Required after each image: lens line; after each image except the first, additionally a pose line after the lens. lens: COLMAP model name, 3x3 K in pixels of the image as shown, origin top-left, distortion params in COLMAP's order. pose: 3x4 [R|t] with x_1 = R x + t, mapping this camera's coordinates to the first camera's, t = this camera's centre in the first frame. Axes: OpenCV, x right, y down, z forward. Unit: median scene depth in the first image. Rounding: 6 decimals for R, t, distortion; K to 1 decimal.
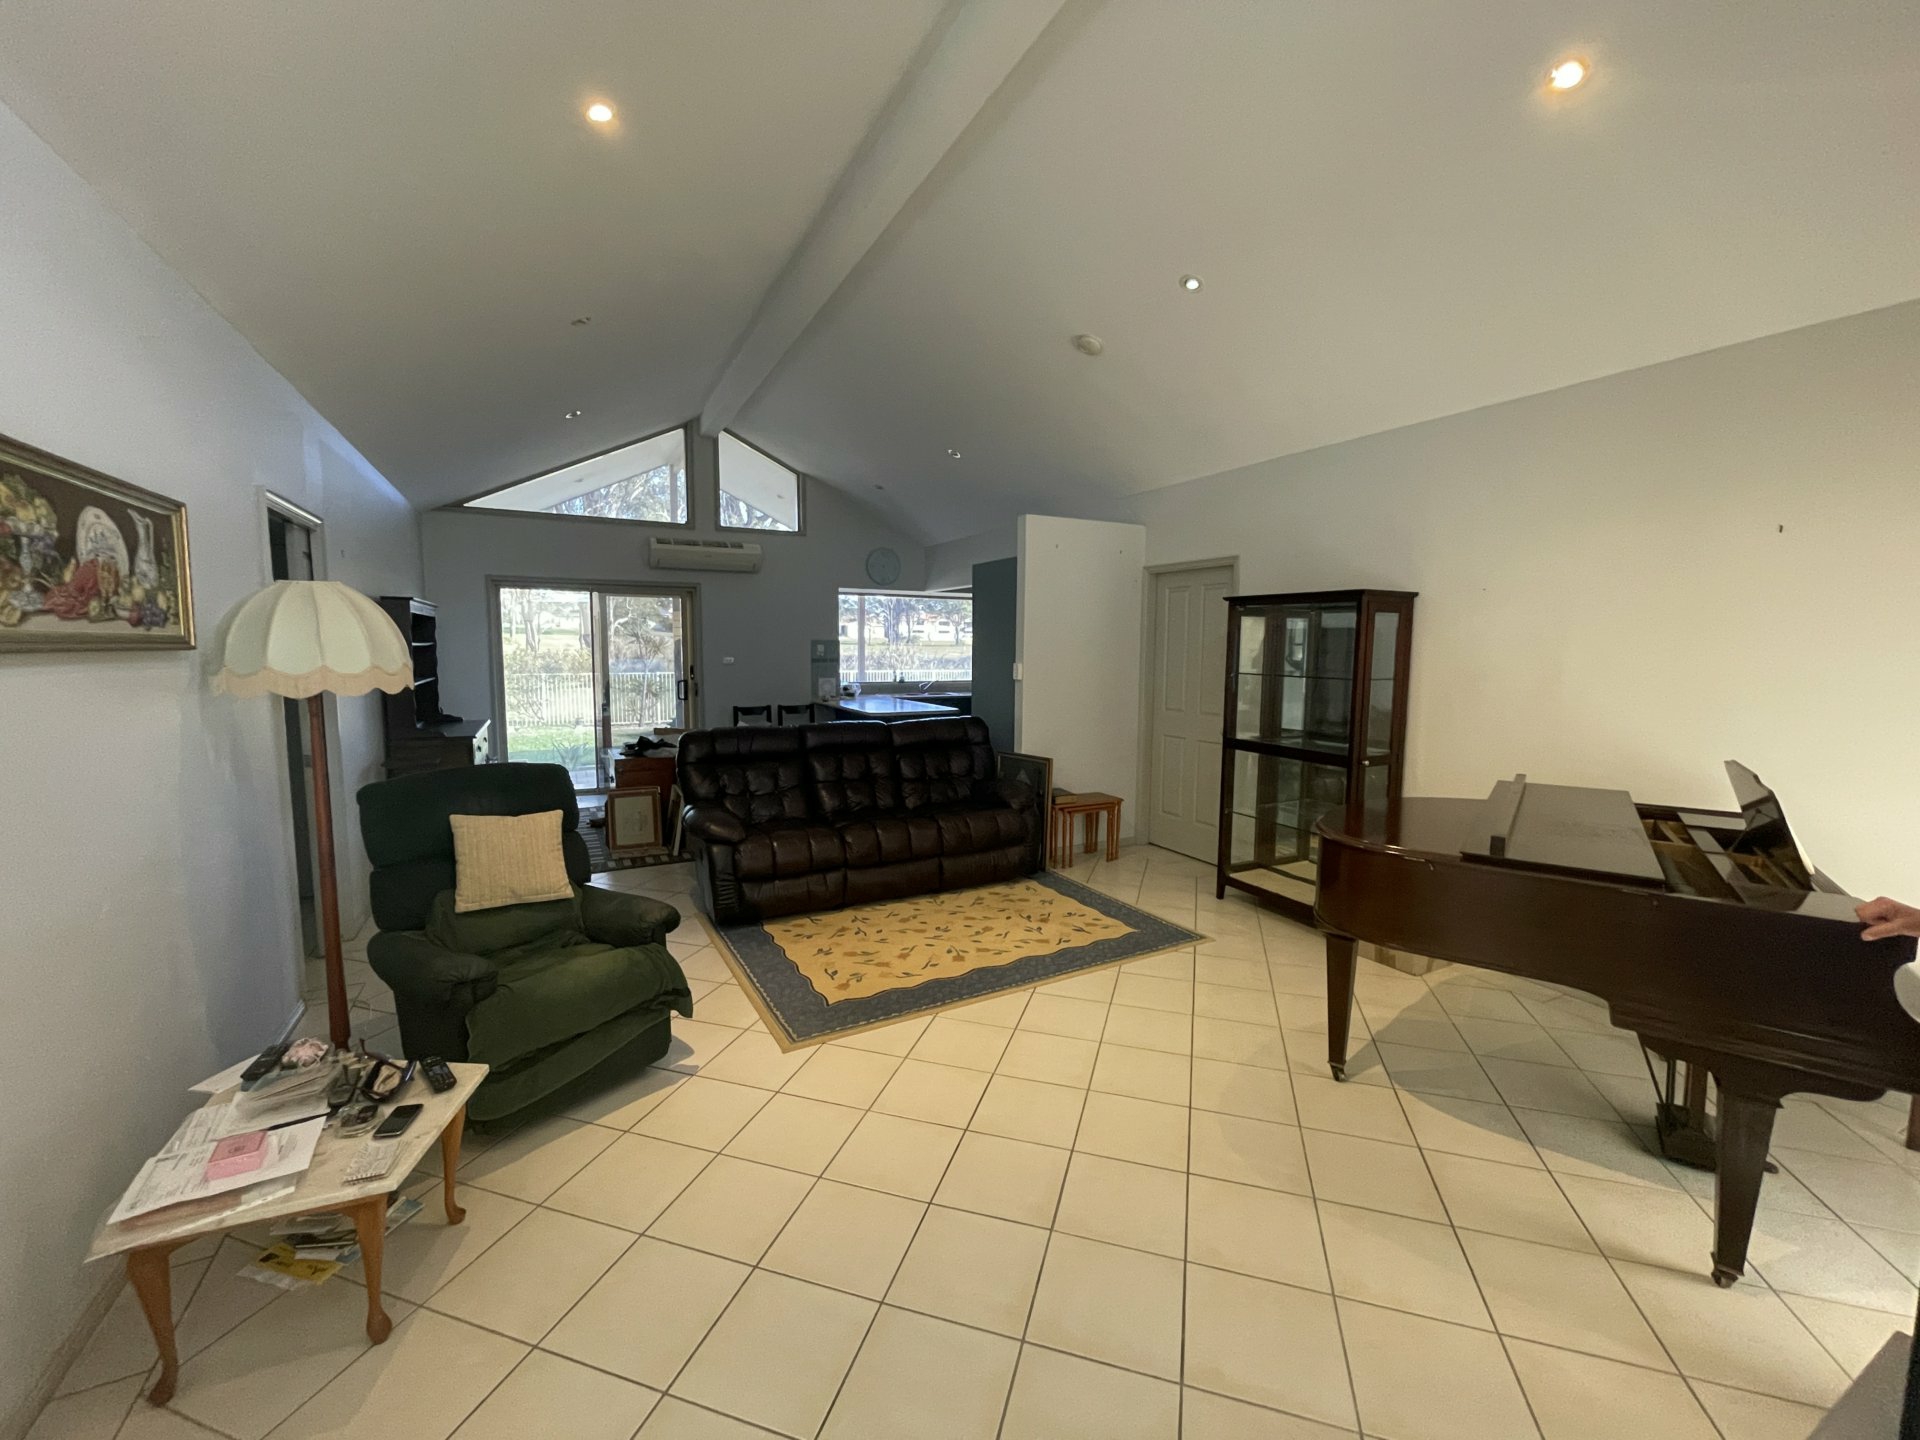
lens RADIAL K [[773.5, 0, 949.6], [0, 773.5, 724.4], [0, 0, 1]] dist [-0.000045, -0.000222]
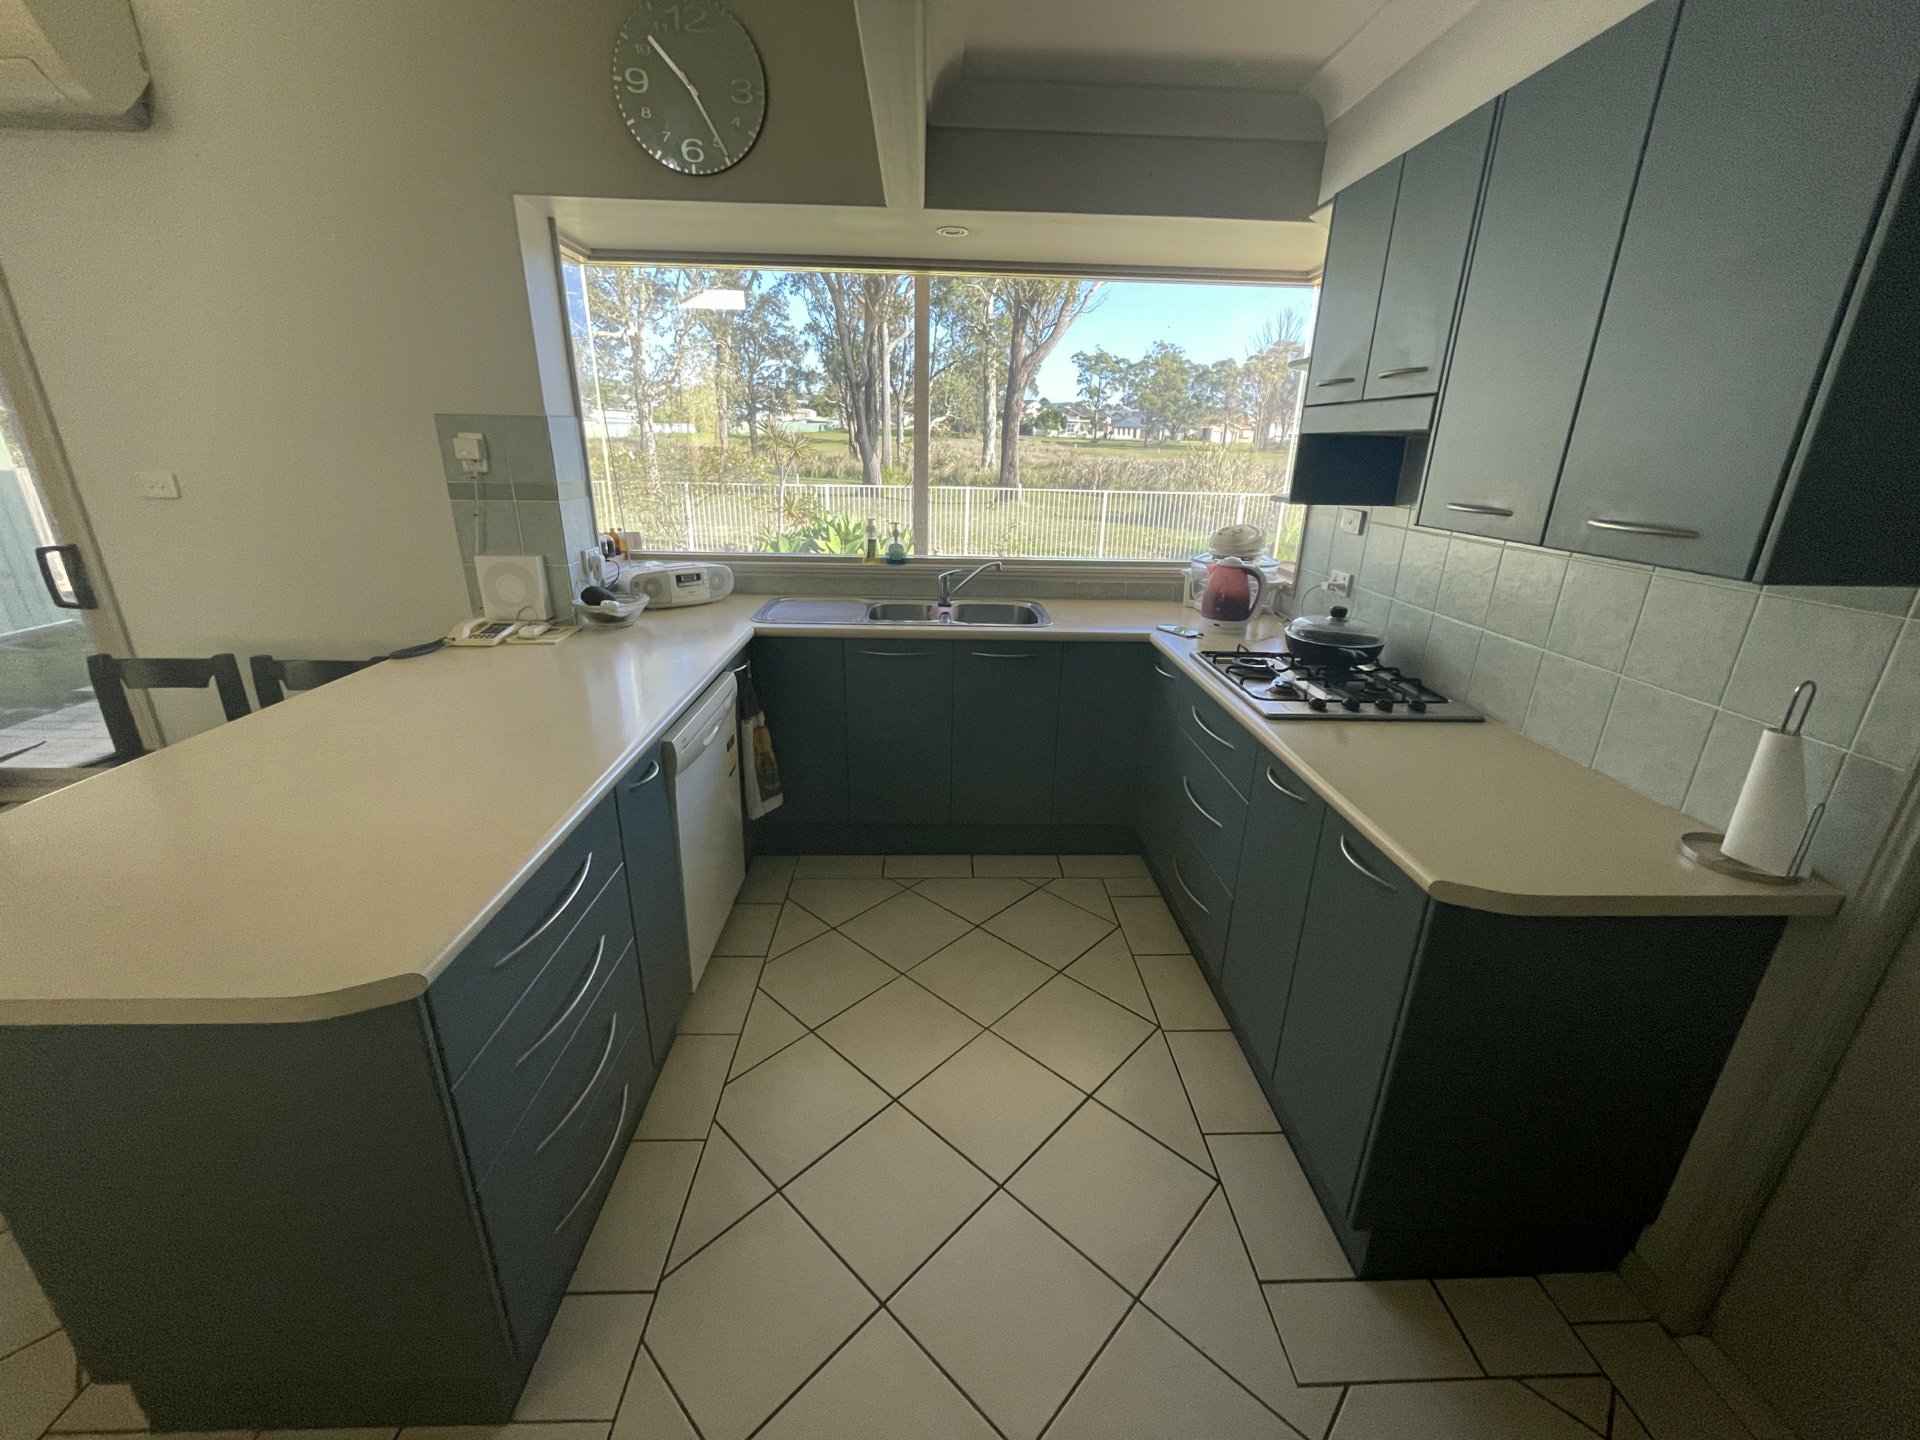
lens RADIAL K [[773.5, 0, 964.2], [0, 773.5, 719.6], [0, 0, 1]] dist [-0.000045, -0.000222]
pose [[0.908891, 0.147557, -0.390057, 0.117384], [-0.054119, 0.969136, 0.240514, -0.079401], [0.413508, -0.197492, 0.888824, 0.804720]]
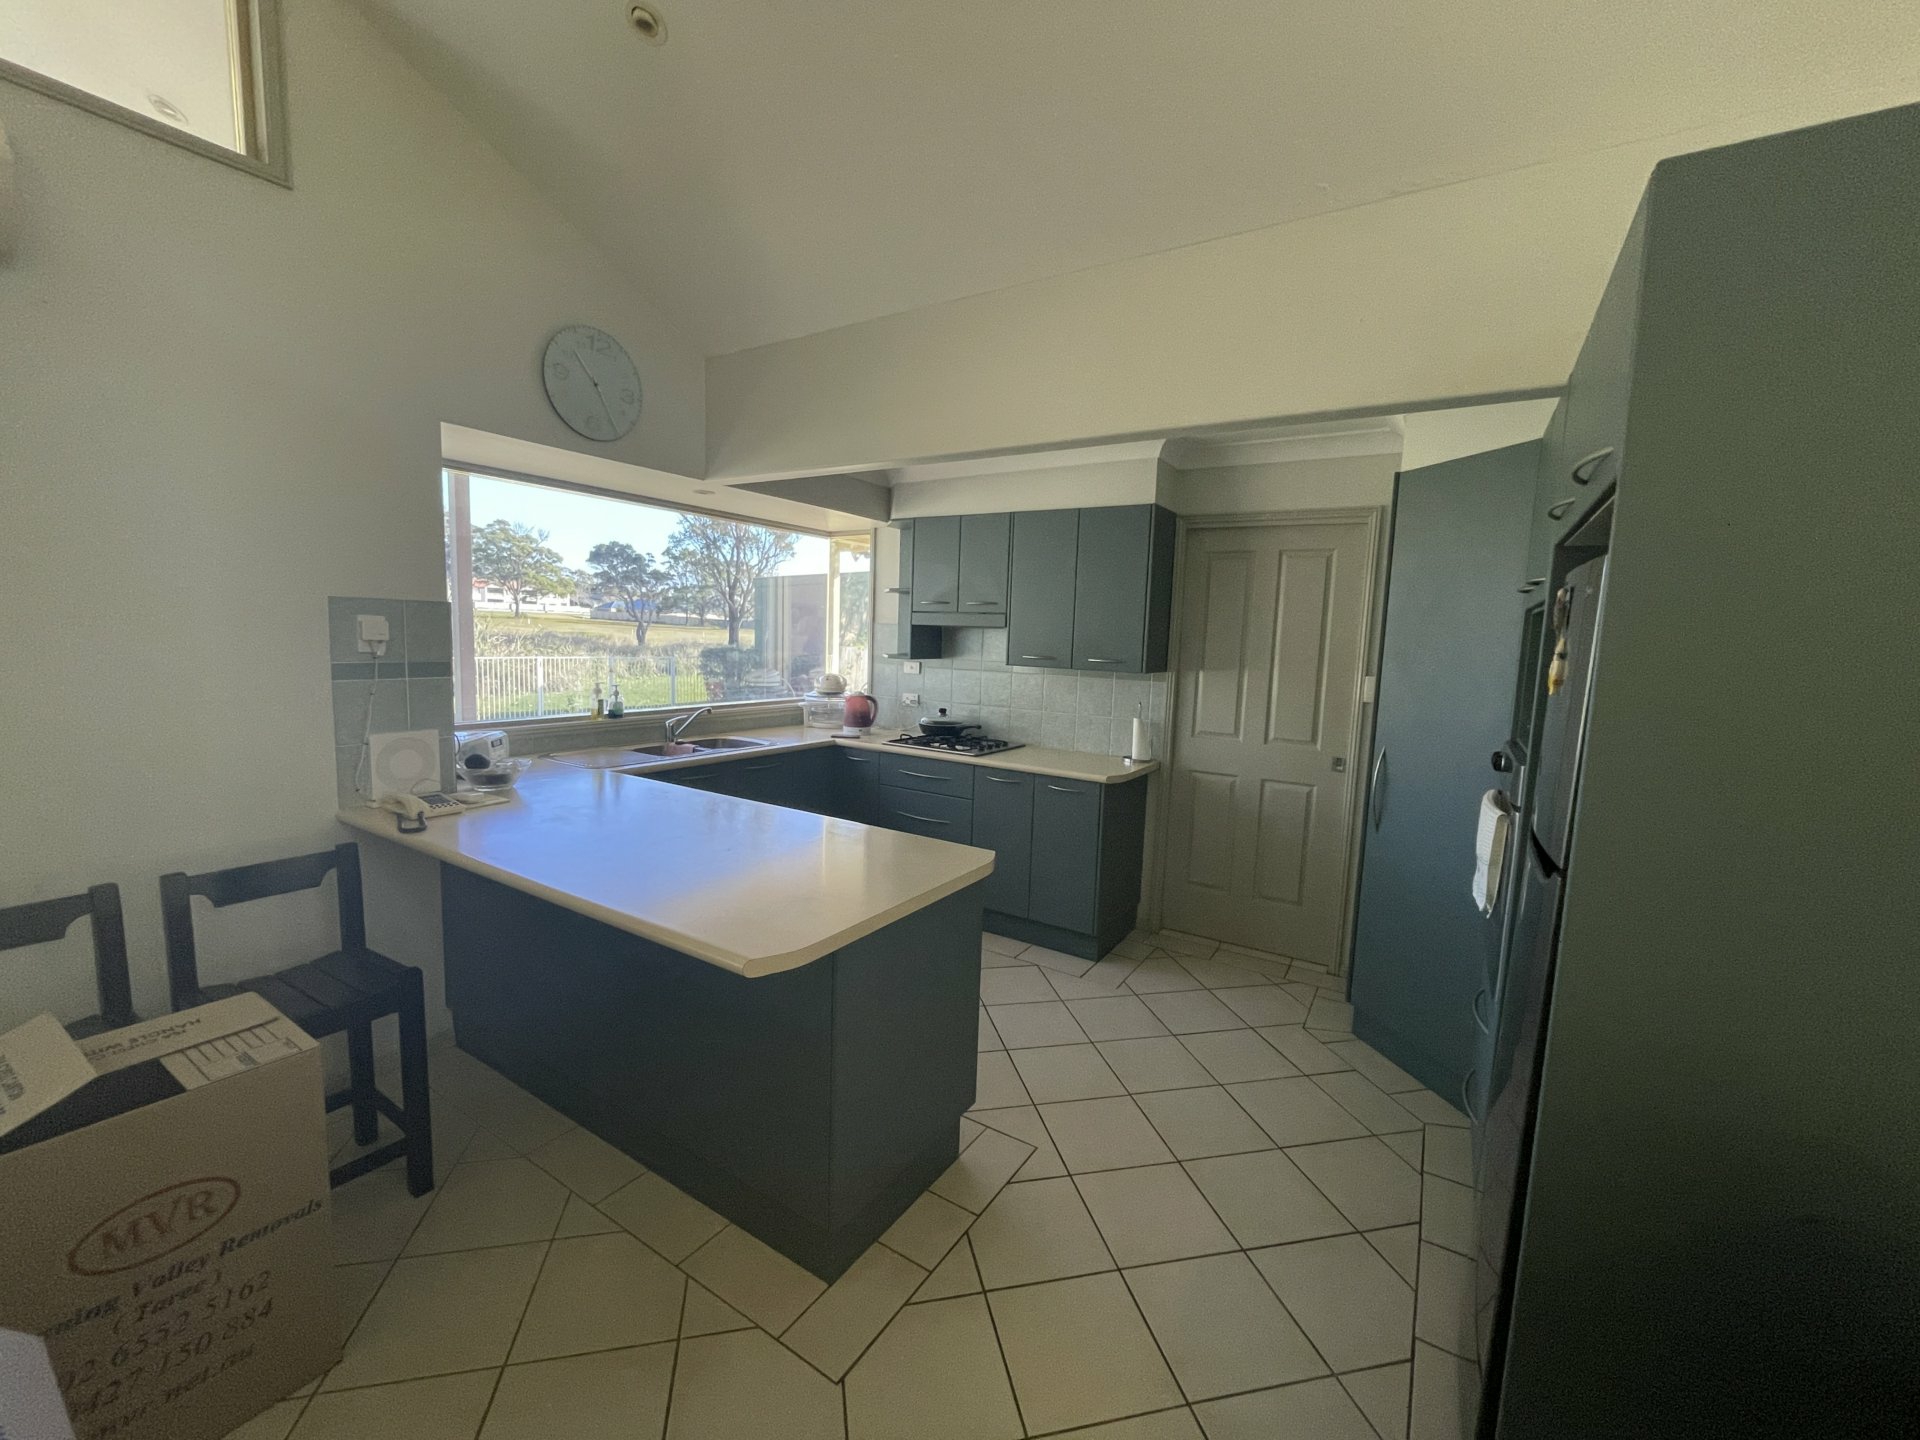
lens RADIAL K [[773.5, 0, 968.3], [0, 773.5, 718.1], [0, 0, 1]] dist [-0.000045, -0.000222]
pose [[0.857070, -0.037483, 0.513834, -0.125998], [0.027530, 0.999257, 0.026974, -0.067111], [-0.514463, -0.008973, 0.857466, 0.644947]]
